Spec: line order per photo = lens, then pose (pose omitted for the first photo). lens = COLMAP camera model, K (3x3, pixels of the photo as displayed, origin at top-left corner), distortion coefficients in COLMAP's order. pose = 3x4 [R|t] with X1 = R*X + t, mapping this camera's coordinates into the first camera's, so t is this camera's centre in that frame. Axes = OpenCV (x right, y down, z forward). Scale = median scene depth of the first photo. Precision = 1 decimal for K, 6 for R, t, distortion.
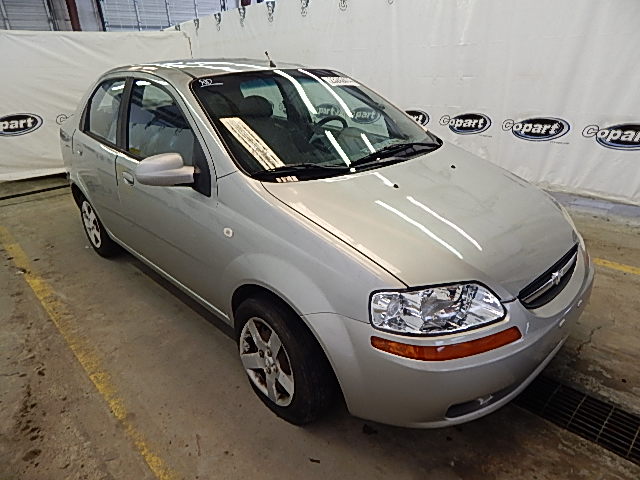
lens RADIAL K [[426.1, 0, 320.0], [0, 426.1, 240.0], [0, 0, 1]] dist [0.002901, 0.001368]
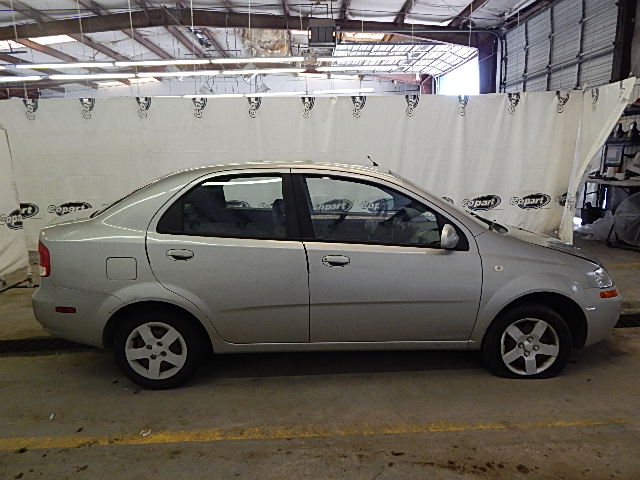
lens RADIAL K [[426.1, 0, 320.0], [0, 426.1, 240.0], [0, 0, 1]] dist [0.002901, 0.001368]
pose [[0.665934, -0.119000, 0.736458, -1.584317], [0.273793, 0.957292, -0.092892, -0.136531], [-0.693952, 0.263497, 0.670075, 0.356673]]
